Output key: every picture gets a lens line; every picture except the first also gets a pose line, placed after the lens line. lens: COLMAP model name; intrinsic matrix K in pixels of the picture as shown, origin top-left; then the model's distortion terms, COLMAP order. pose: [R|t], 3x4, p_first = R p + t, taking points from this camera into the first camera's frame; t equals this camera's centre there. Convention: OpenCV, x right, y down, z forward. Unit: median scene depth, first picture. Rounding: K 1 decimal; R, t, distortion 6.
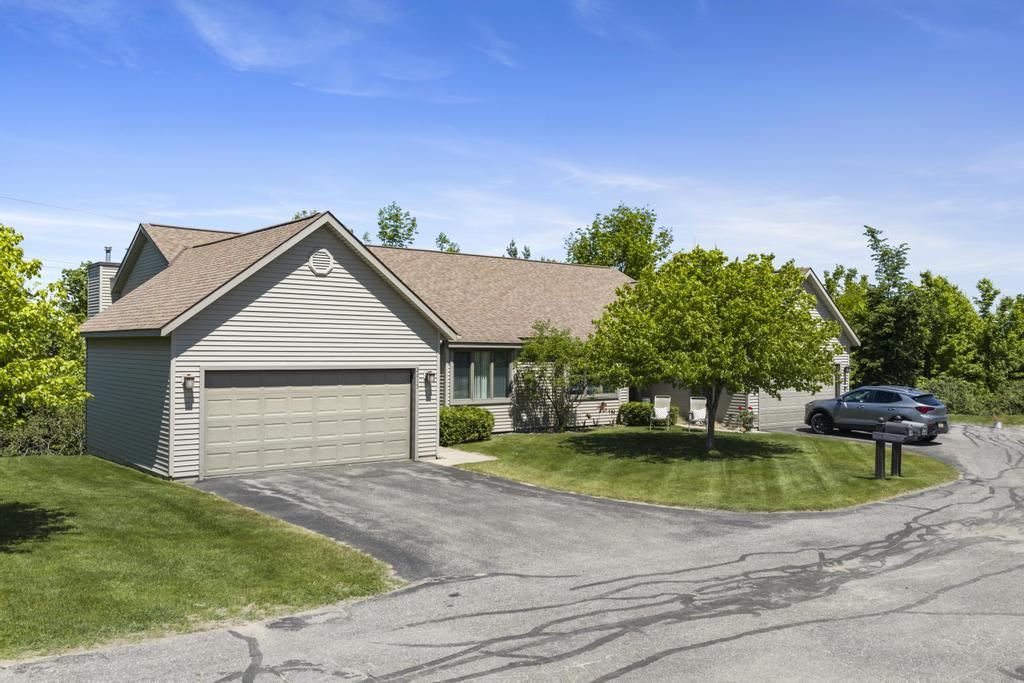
lens RADIAL K [[852.4, 0, 510.4], [0, 852.4, 339.3], [0, 0, 1]] dist [0.018446, -0.051552]
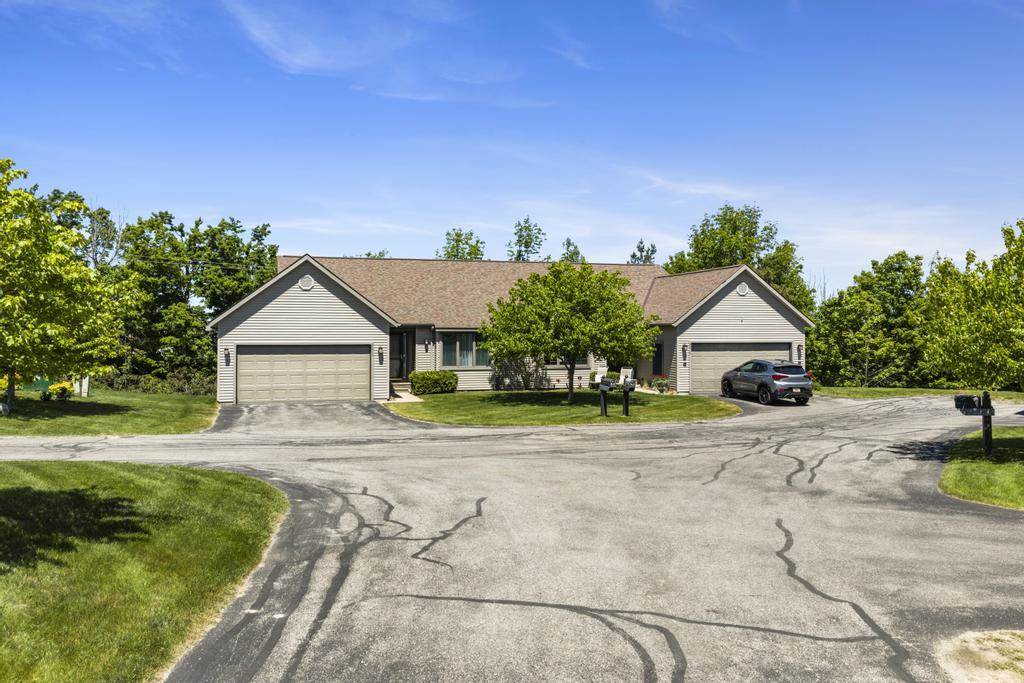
lens RADIAL K [[852.4, 0, 510.4], [0, 852.4, 339.3], [0, 0, 1]] dist [0.018446, -0.051552]
pose [[0.923833, -0.005112, -0.382762, 0.754306], [0.012012, 0.999806, 0.015639, 0.001906], [0.382607, -0.019046, 0.923715, -0.402072]]
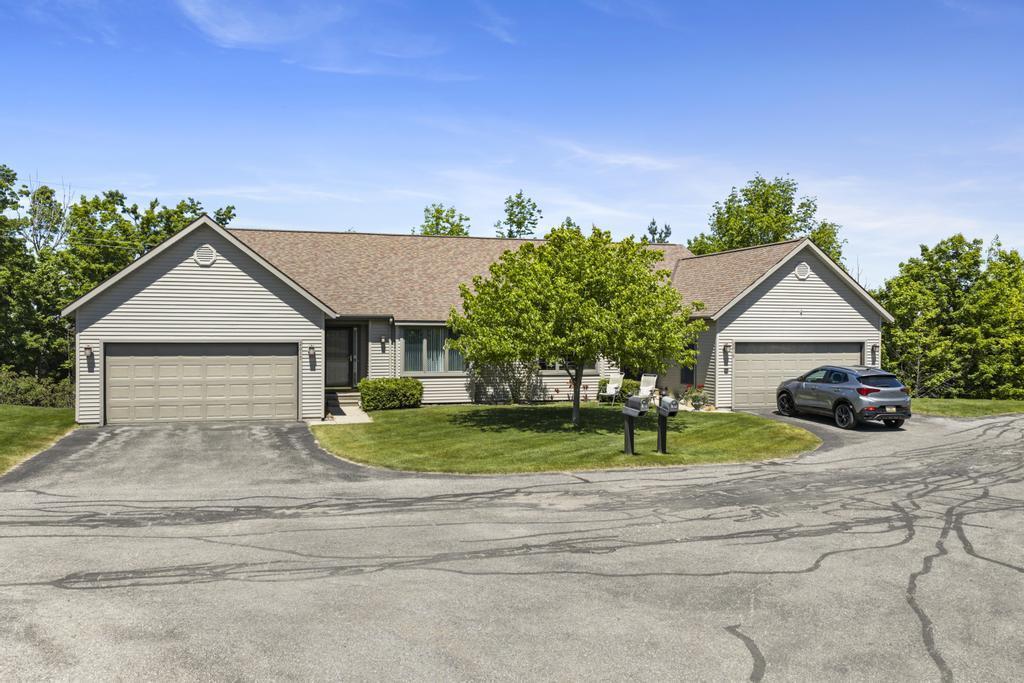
lens RADIAL K [[852.4, 0, 510.4], [0, 852.4, 339.3], [0, 0, 1]] dist [0.018446, -0.051552]
pose [[0.926183, 0.001100, -0.377073, 0.597169], [0.007006, 0.999773, 0.020125, 0.008057], [0.377010, -0.021281, 0.925965, 0.022807]]
